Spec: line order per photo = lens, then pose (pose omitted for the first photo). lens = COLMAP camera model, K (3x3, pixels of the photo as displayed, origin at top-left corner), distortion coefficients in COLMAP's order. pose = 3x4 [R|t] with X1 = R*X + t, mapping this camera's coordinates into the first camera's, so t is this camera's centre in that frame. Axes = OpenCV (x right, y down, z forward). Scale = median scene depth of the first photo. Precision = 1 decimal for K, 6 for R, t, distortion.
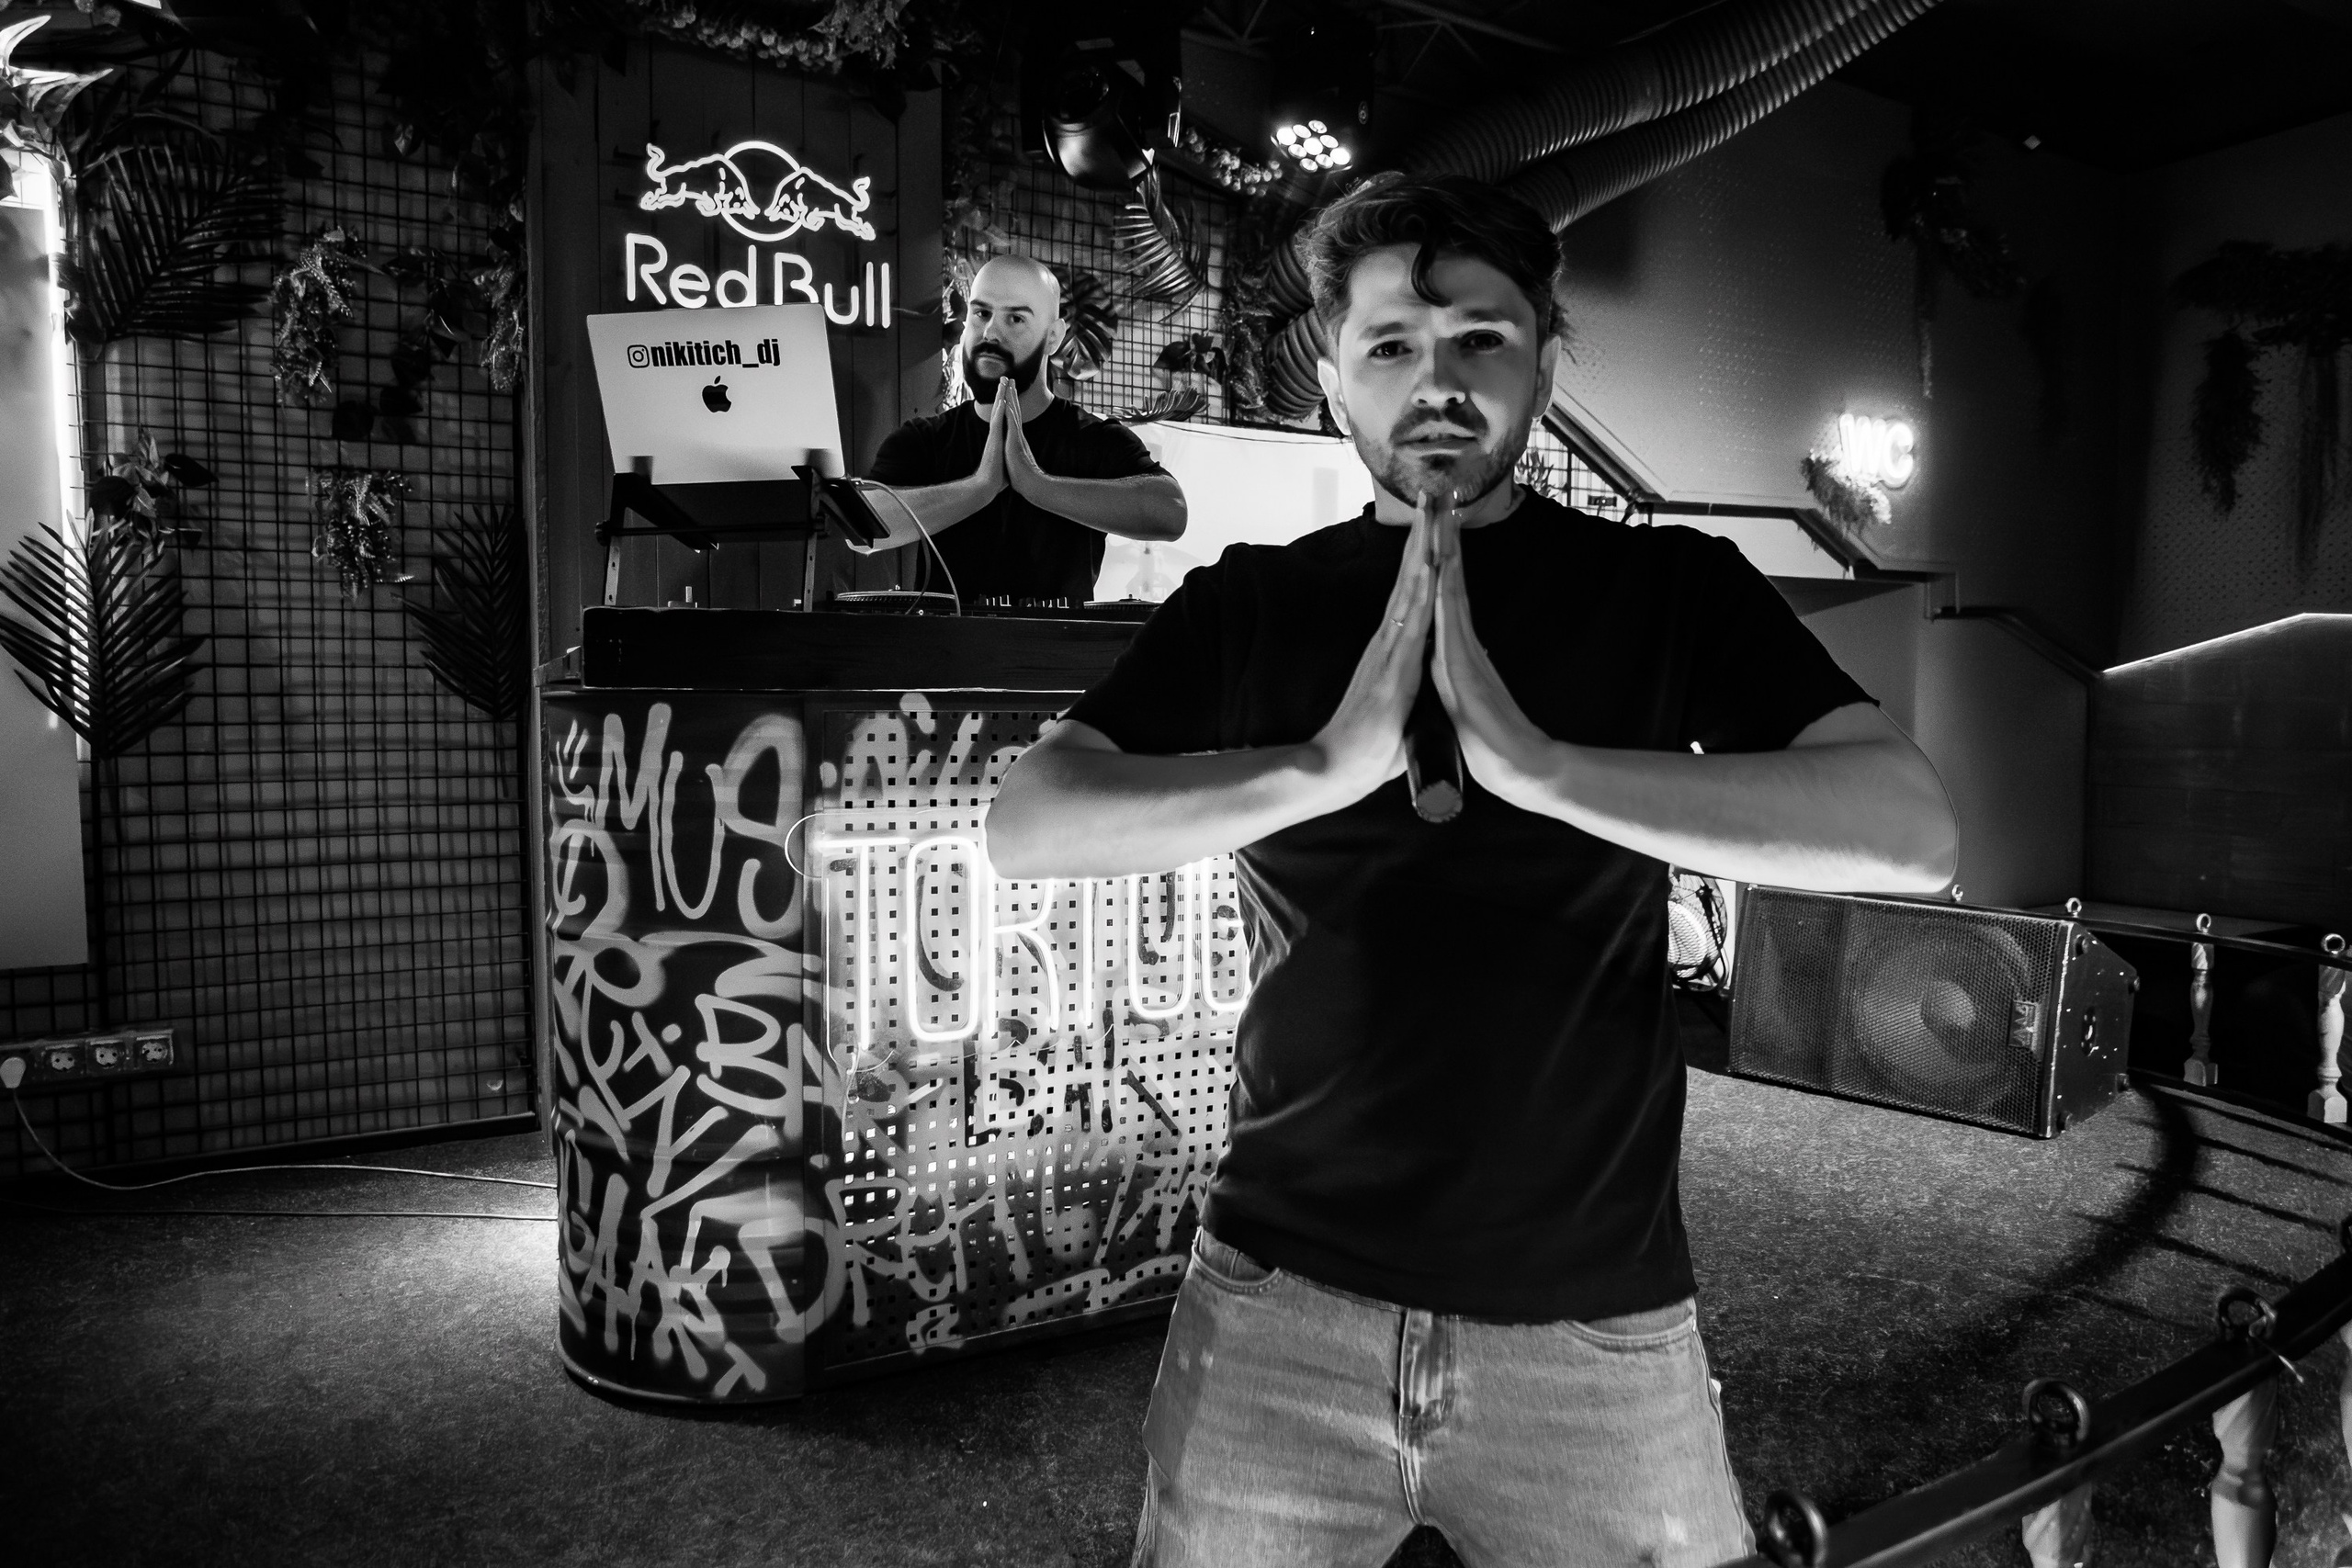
lens RADIAL K [[1407.7, 0, 1149.6], [0, 1407.7, 762.7], [0, 0, 1]] dist [-0.022470, 0.011422]
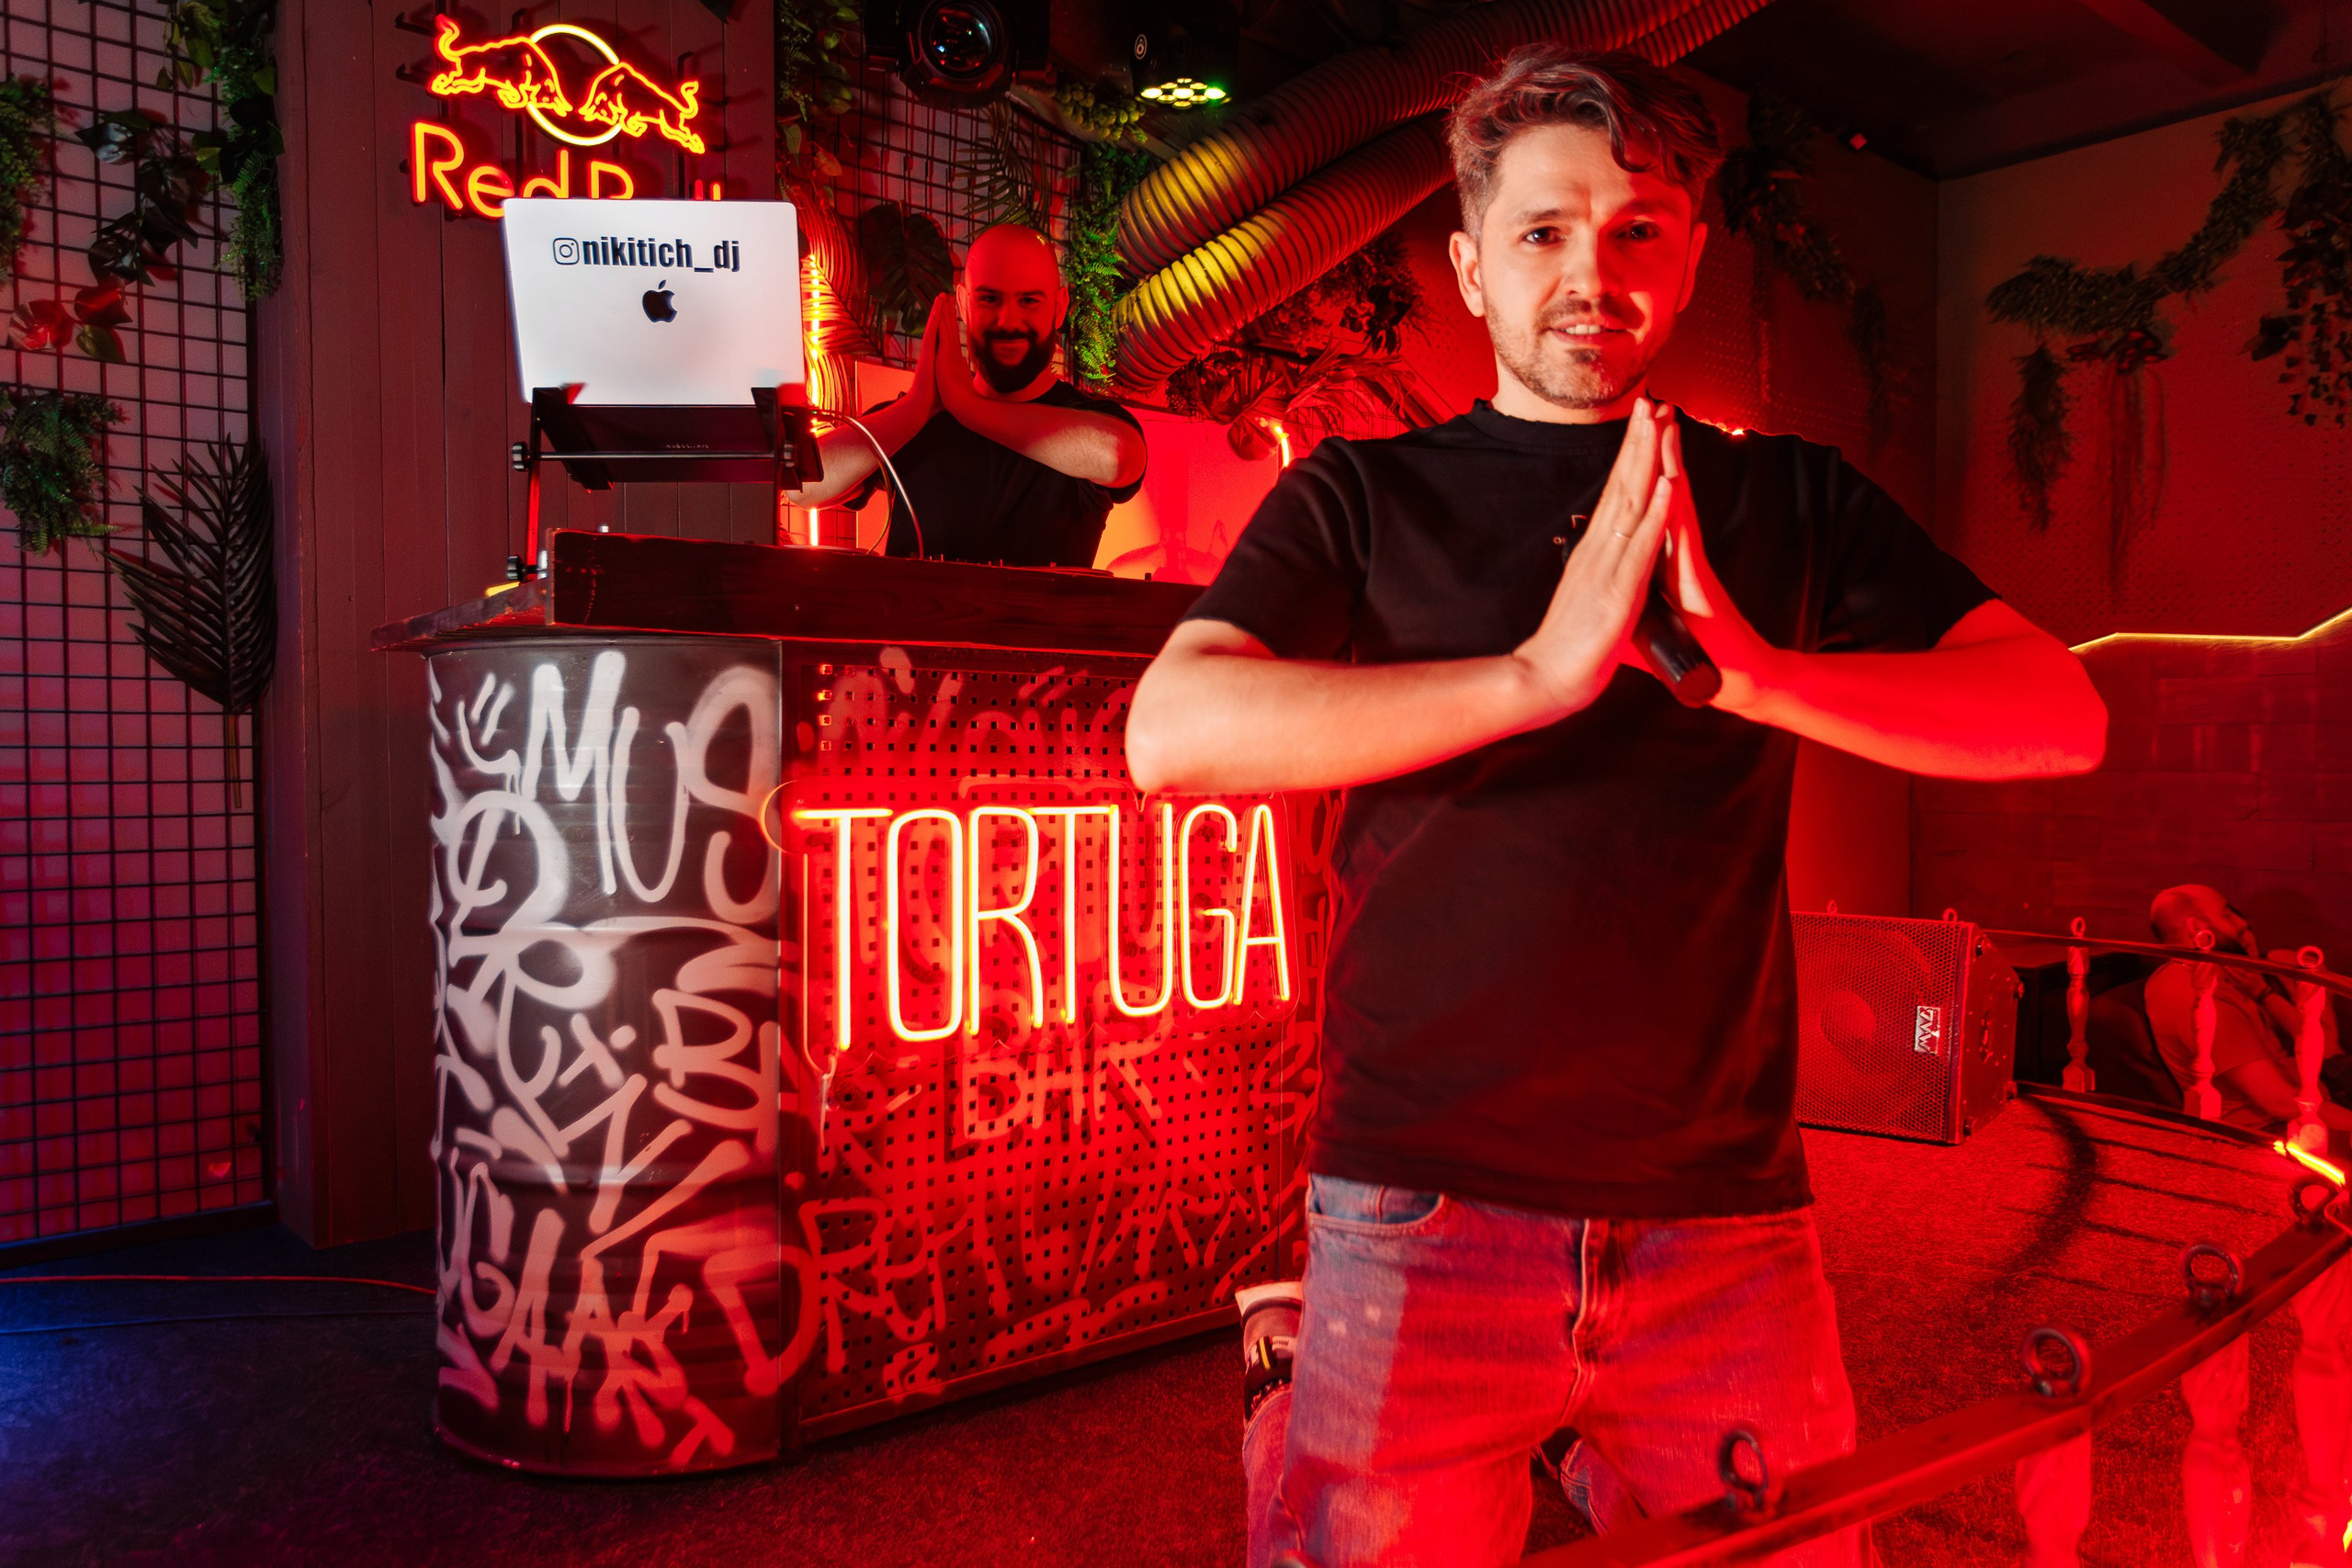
lens RADIAL K [[1650.4, 0, 1153.9], [0, 1650.4, 780.5], [0, 0, 1]] dist [0.010405, 0.003424]
pose [[0.981192, -0.004748, 0.192975, -0.187080], [0.009777, 0.999637, -0.025118, 0.056083], [-0.192785, 0.026533, 0.980882, -0.048402]]
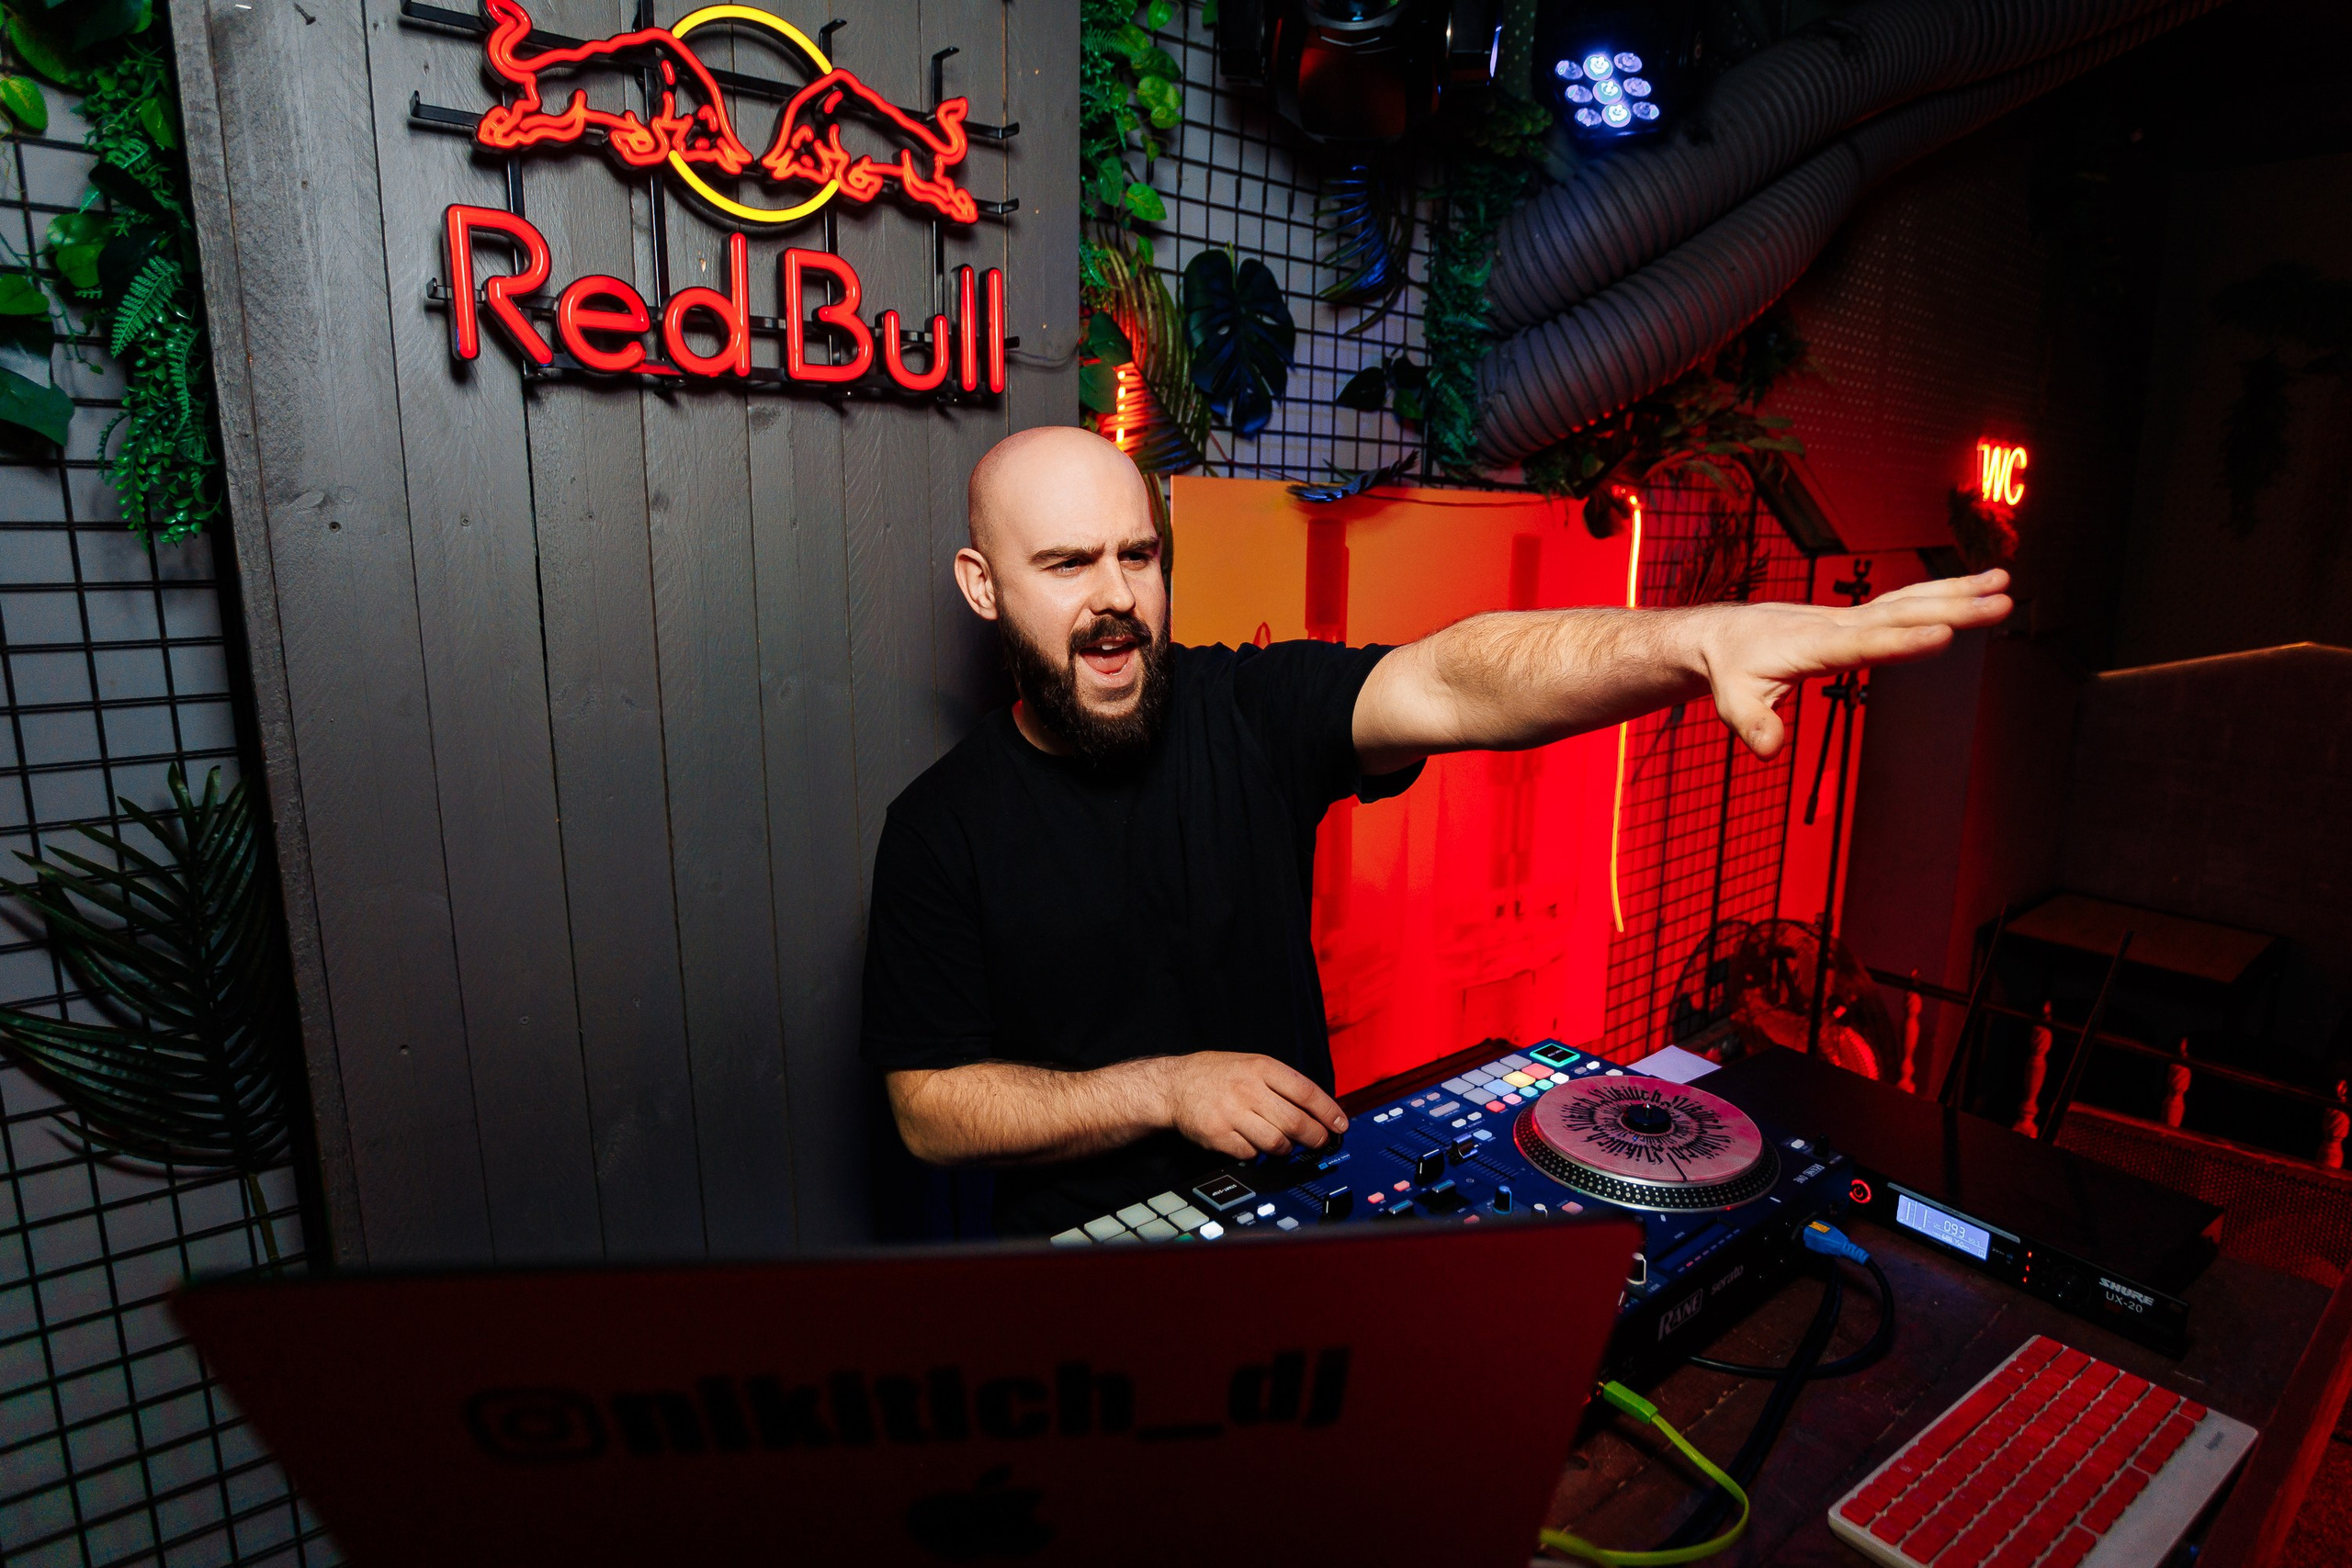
lens RADIAL K [[1228.5, 0, 1276.9], [0, 1228.5, 738.2], [0, 0, 1]] dist [-0.040837, 0.008271]
pose [[0.978786, -0.010522, 0.204613, -0.273608], [-0.015280, 0.992150, 0.124115, -0.362666], [-0.204312, -0.124609, 0.970942, 0.776085]]
